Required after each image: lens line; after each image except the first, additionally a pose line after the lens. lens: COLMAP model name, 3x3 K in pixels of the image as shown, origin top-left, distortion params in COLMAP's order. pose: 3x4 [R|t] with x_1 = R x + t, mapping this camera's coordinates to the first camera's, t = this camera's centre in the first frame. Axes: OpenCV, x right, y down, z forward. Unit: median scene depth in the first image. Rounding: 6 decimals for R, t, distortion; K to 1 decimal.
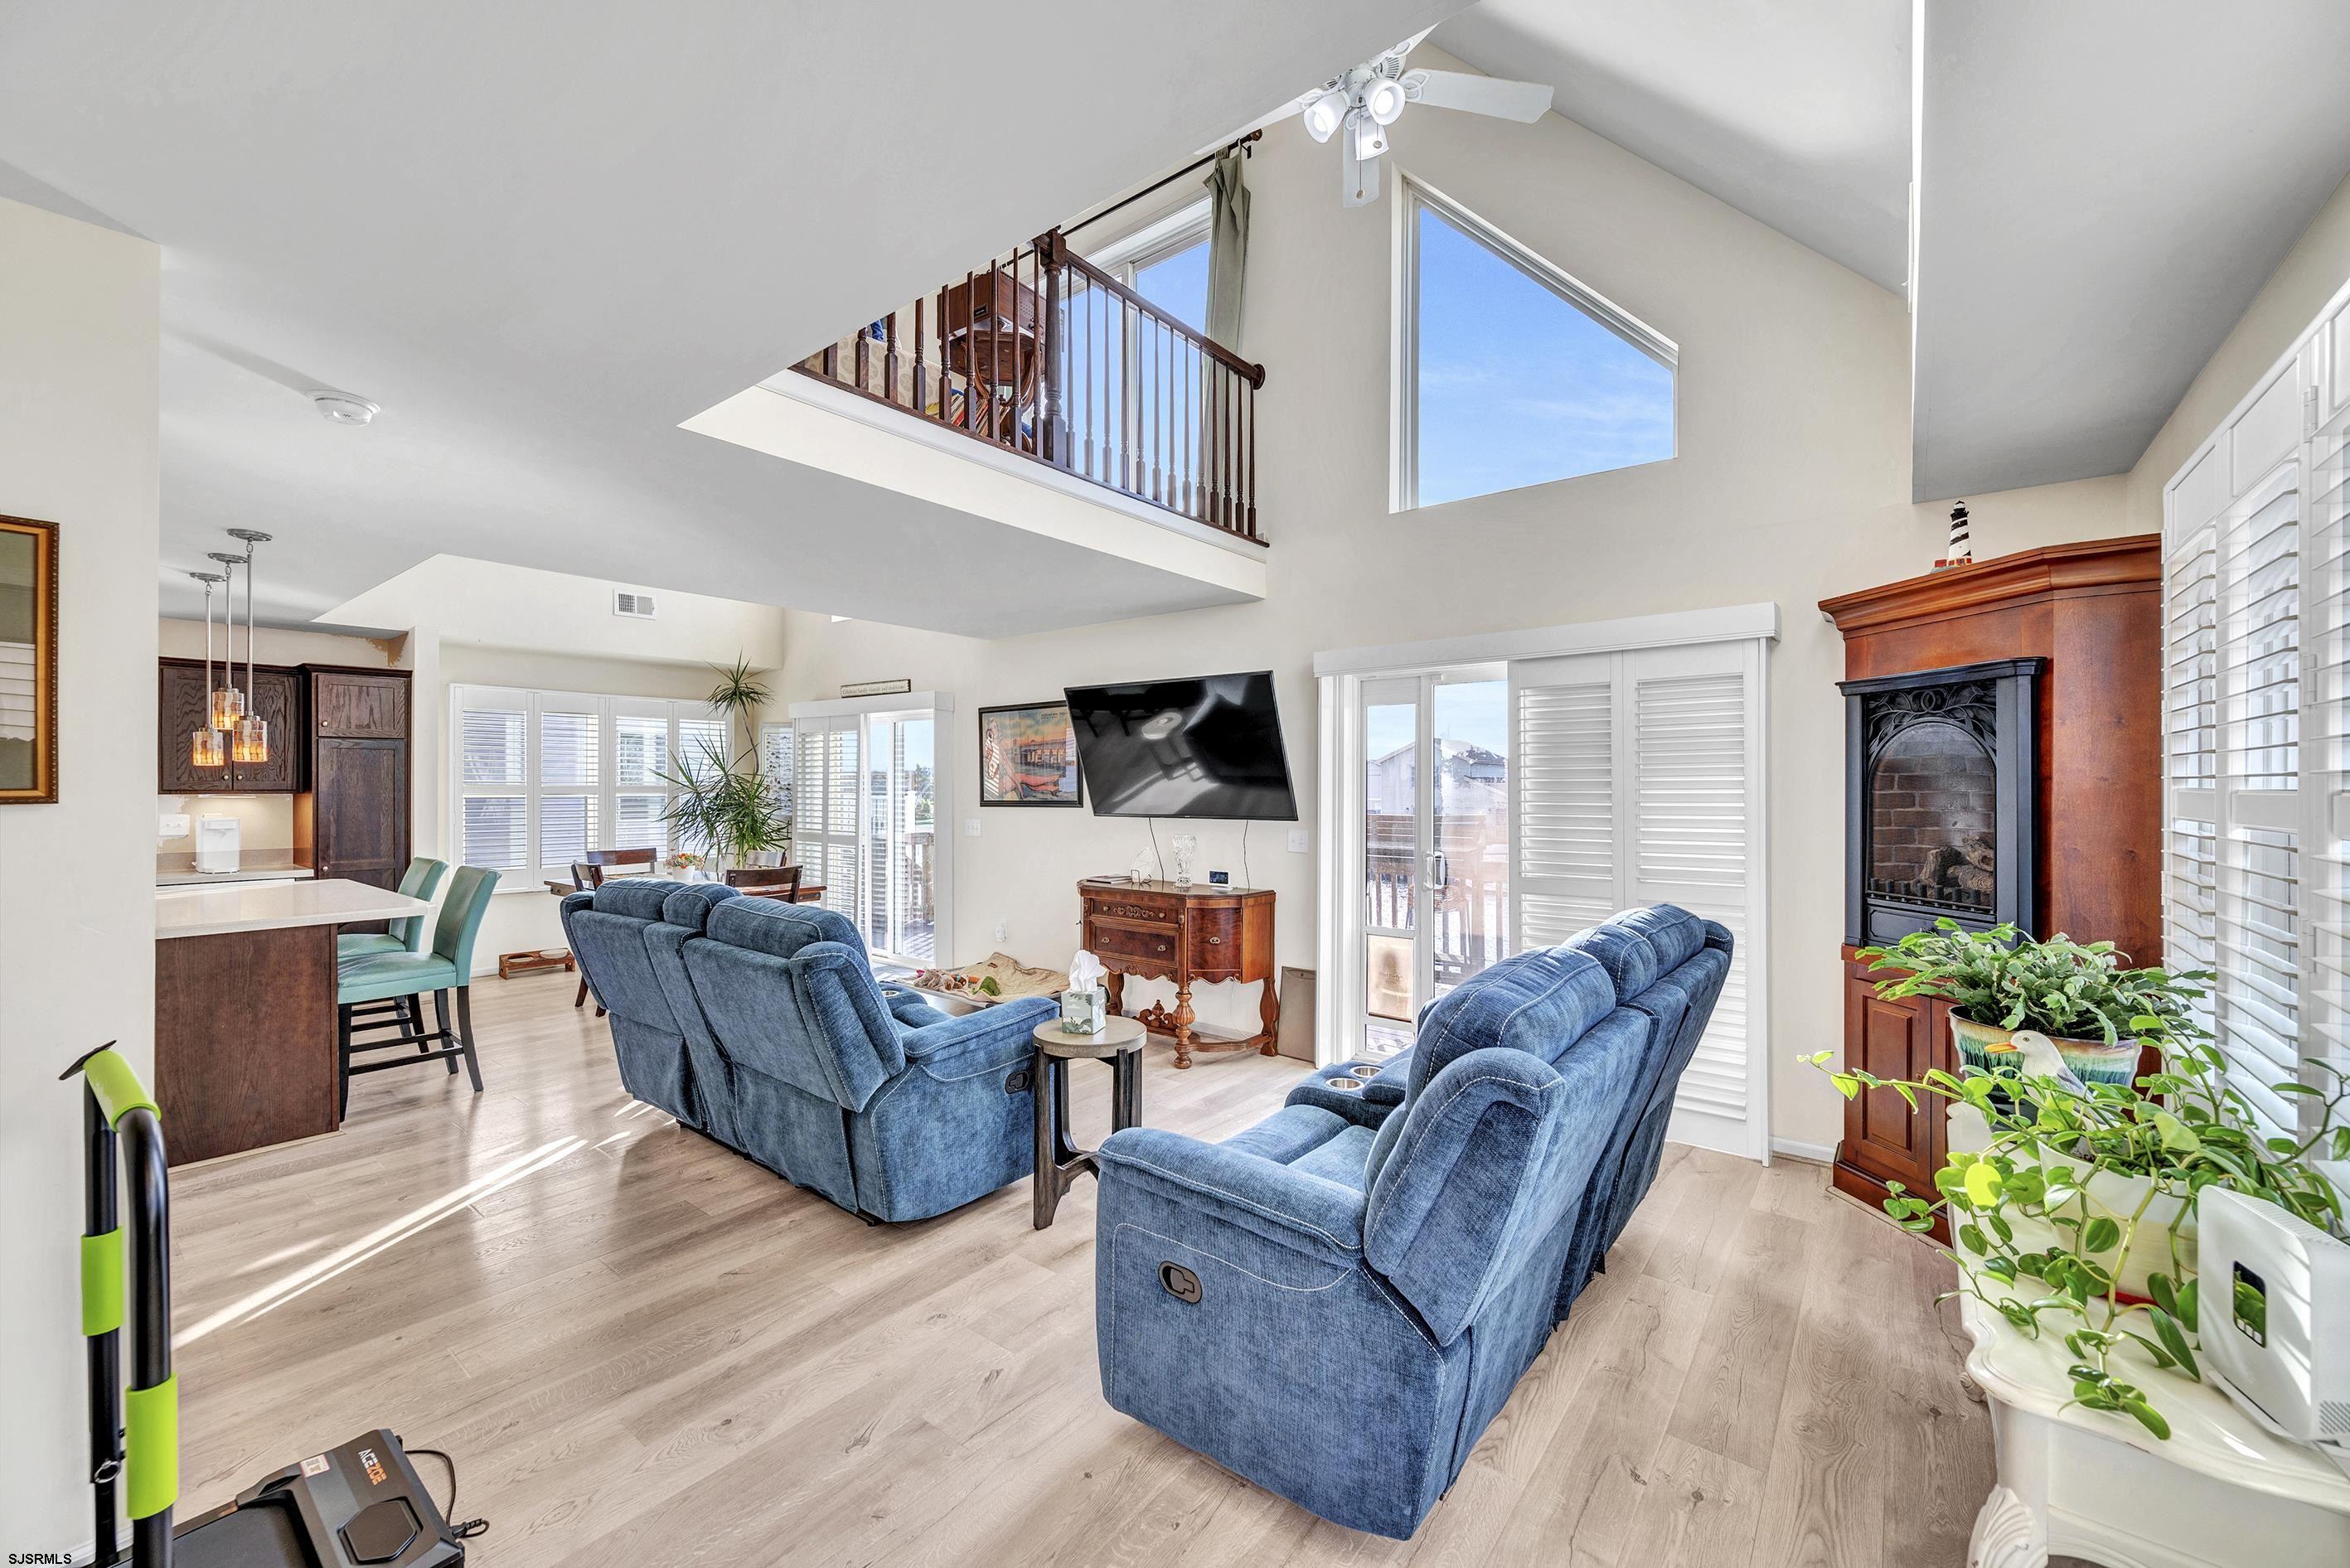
lens RADIAL K [[929.8, 0, 1174.7], [0, 929.8, 789.2], [0, 0, 1]] dist [-0.001514, 0.000190]
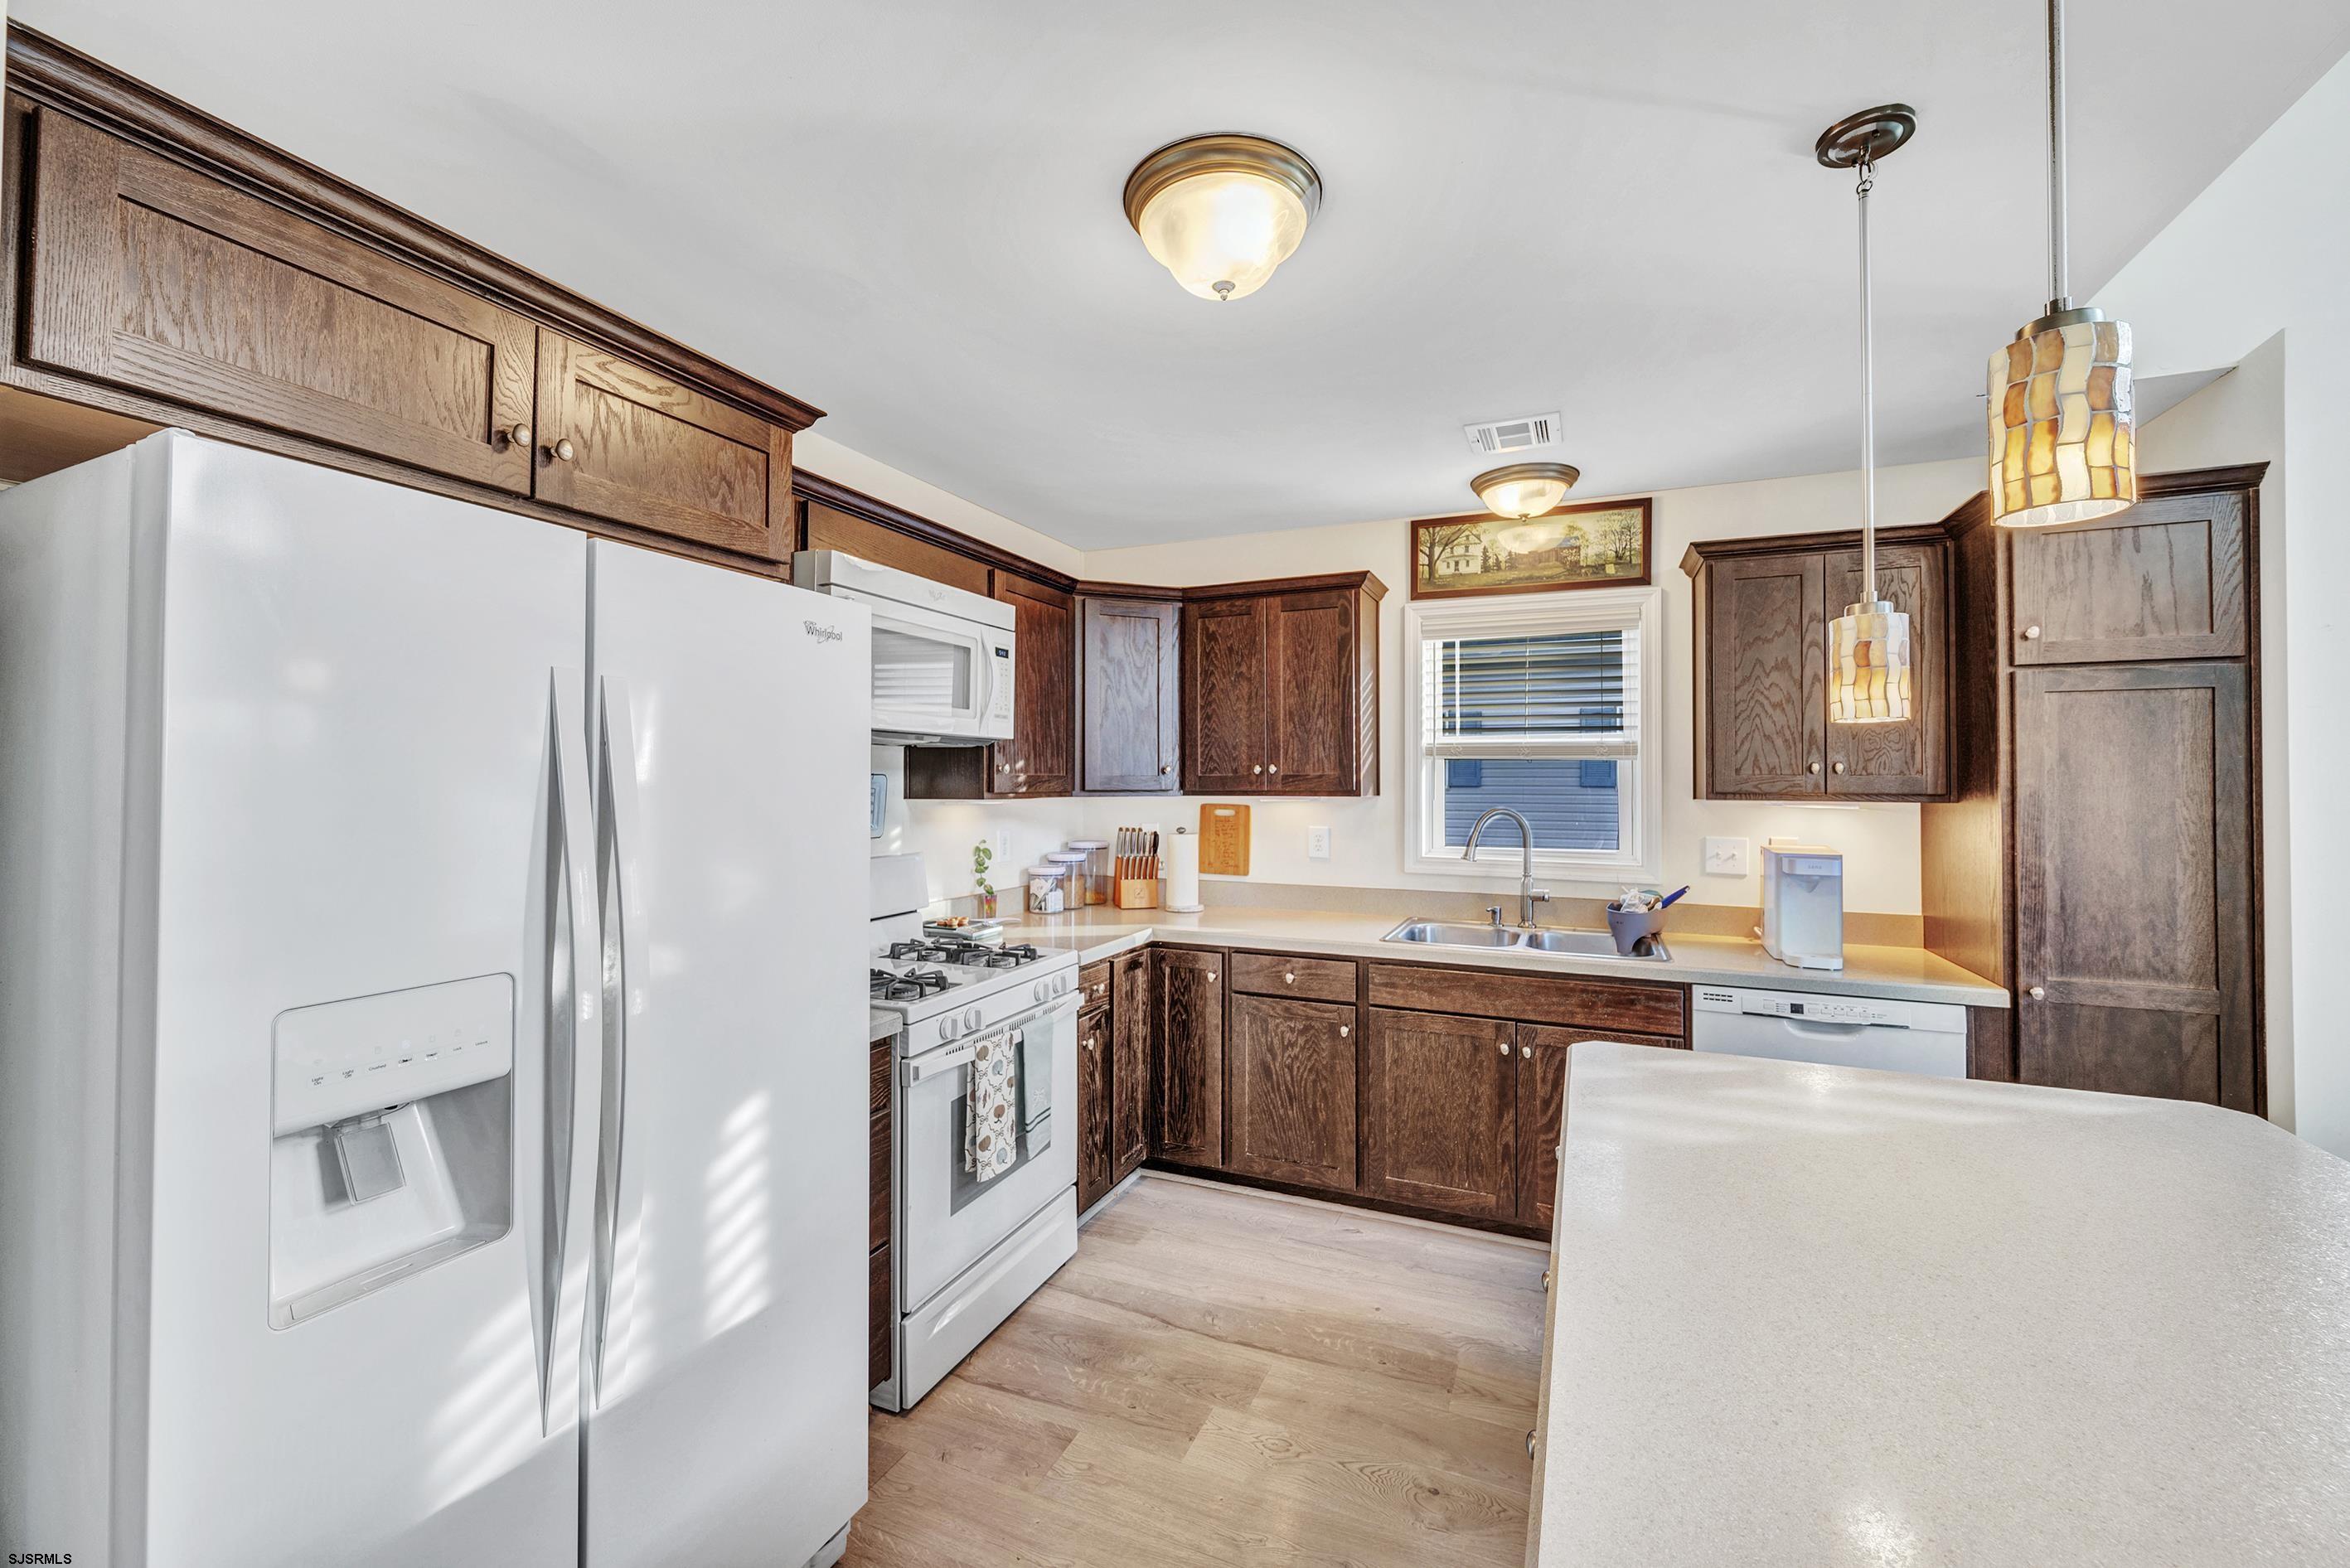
lens RADIAL K [[929.8, 0, 1194.4], [0, 929.8, 754.5], [0, 0, 1]] dist [-0.001514, 0.000190]
pose [[0.265798, -0.025857, -0.963682, -0.601970], [-0.007078, 0.999561, -0.028772, -0.003345], [0.964003, 0.014468, 0.265498, 0.525811]]
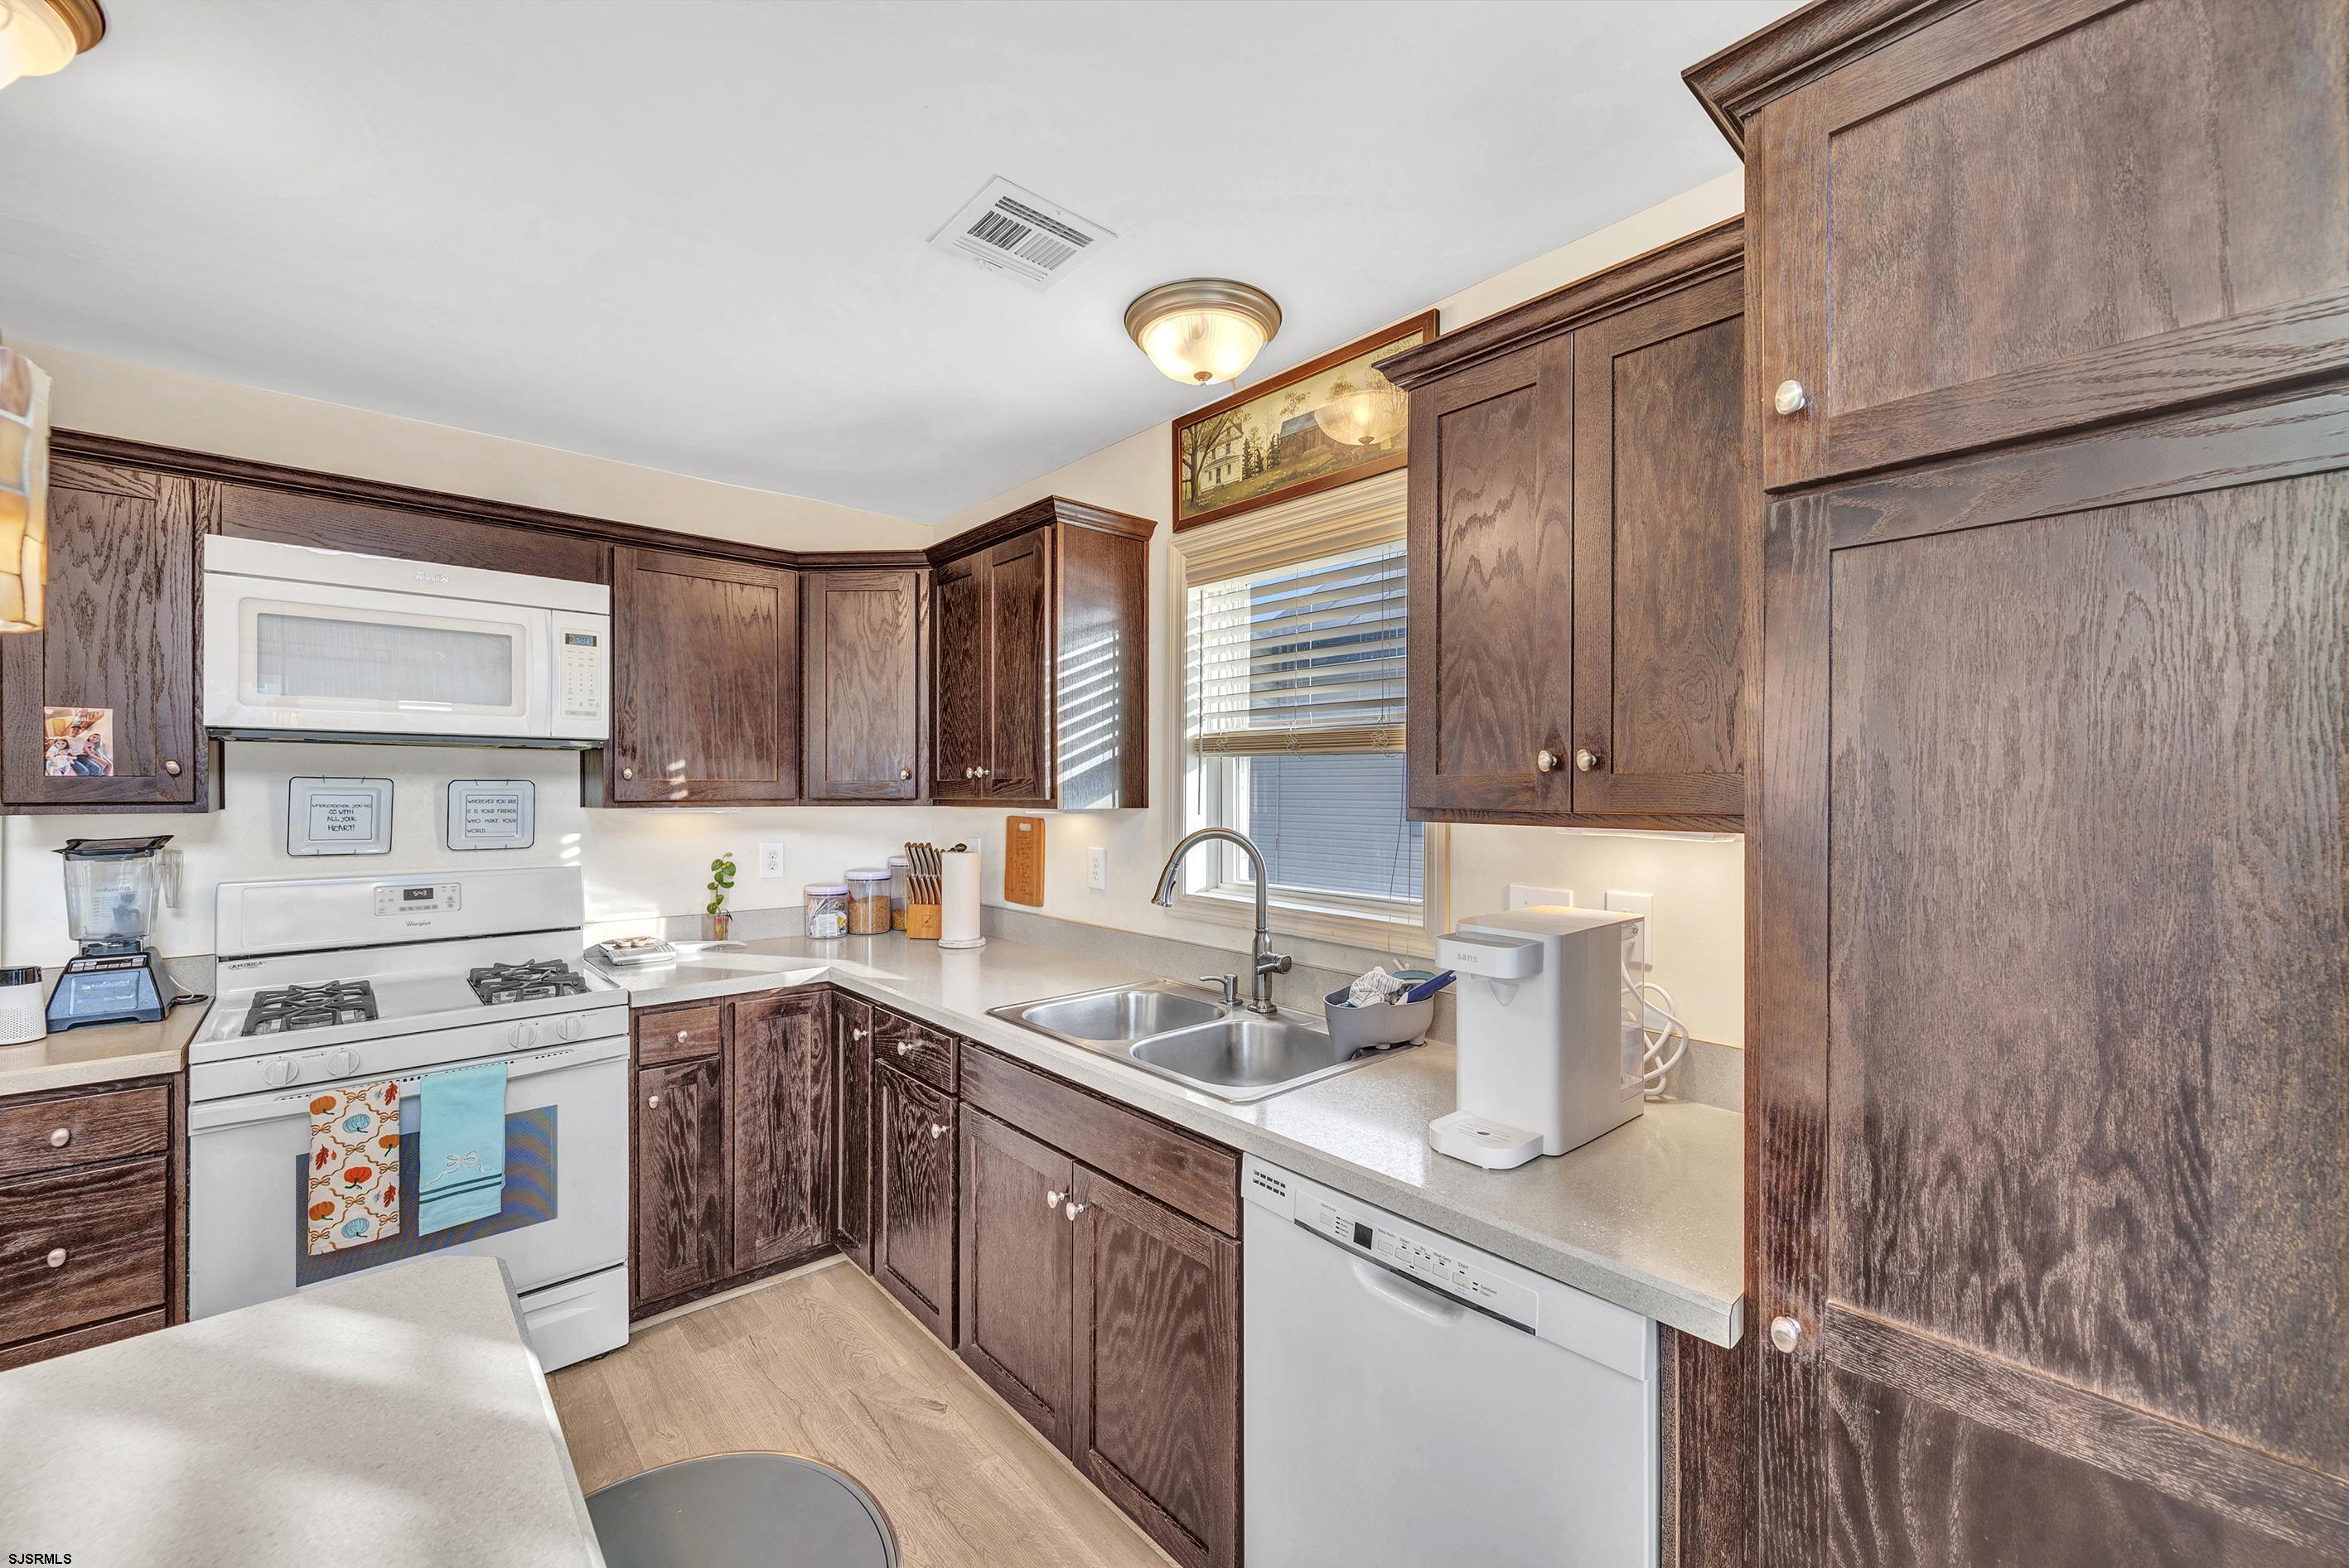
lens RADIAL K [[929.4, 0, 1193.3], [0, 929.4, 787.6], [0, 0, 1]] dist [-0.001514, 0.000190]
pose [[-0.153707, -0.000733, -0.988116, -0.720212], [-0.006621, 0.999978, 0.000288, -0.004692], [0.988094, 0.006587, -0.153709, 0.892392]]
